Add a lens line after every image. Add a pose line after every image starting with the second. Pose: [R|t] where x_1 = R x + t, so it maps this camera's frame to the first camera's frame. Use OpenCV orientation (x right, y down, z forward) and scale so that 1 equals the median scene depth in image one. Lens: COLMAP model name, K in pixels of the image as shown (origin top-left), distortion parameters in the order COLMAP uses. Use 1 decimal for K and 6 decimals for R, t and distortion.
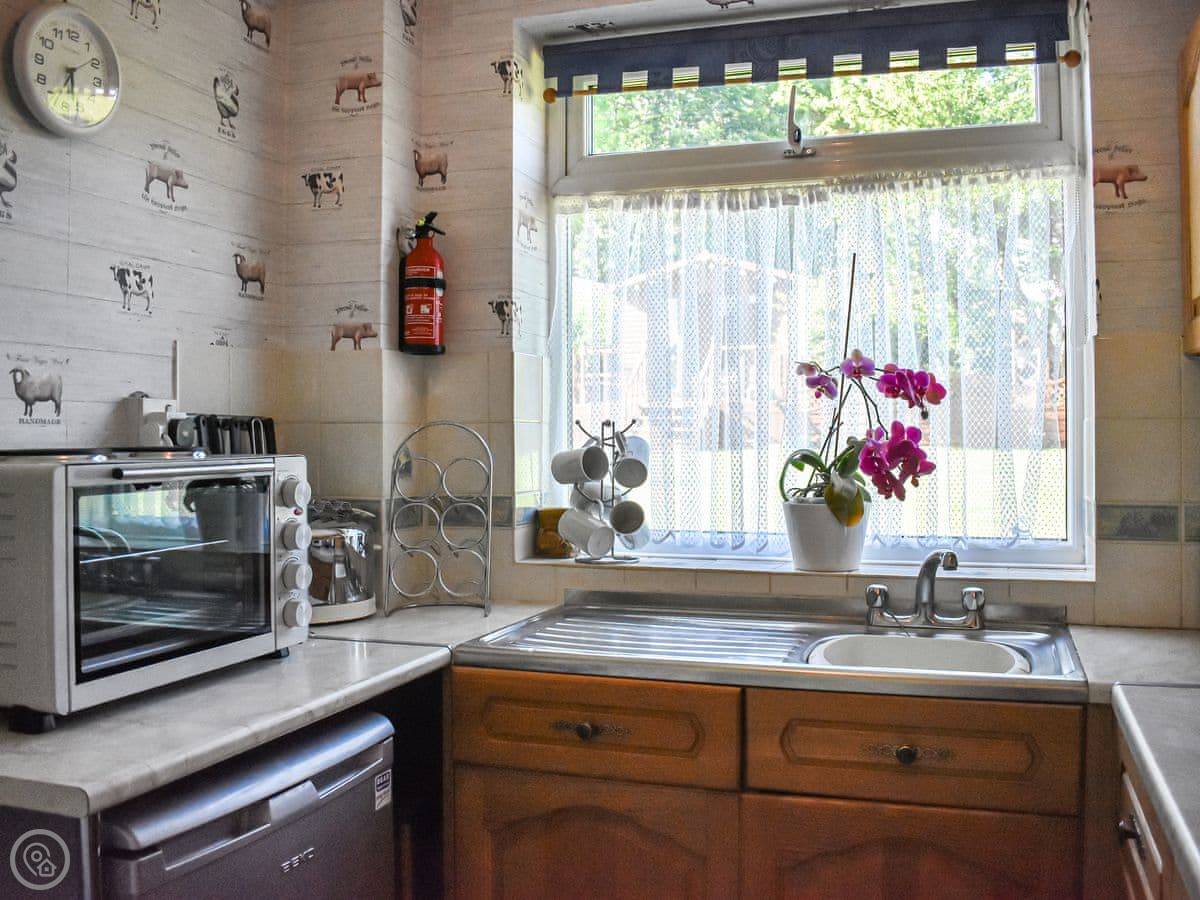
lens RADIAL K [[1022.8, 0, 600.0], [0, 1022.8, 450.0], [0, 0, 1]] dist [-0.064544, -0.004169]
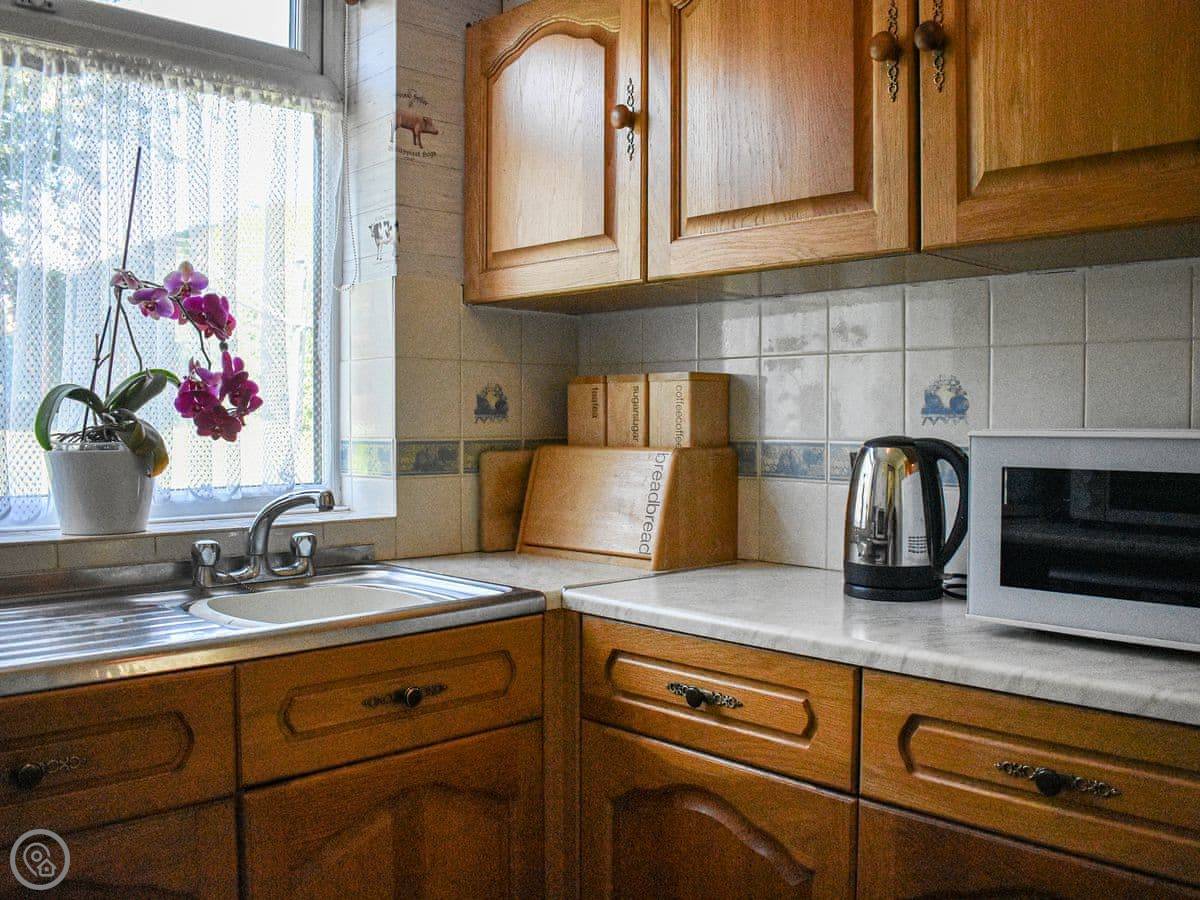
lens RADIAL K [[1083.1, 0, 600.0], [0, 1083.1, 450.0], [0, 0, 1]] dist [-0.071539, 0.000510]
pose [[0.496086, -0.021478, 0.868008, -0.327473], [0.004031, 0.999740, 0.022434, 0.035720], [-0.868264, -0.007631, 0.496043, 0.250436]]
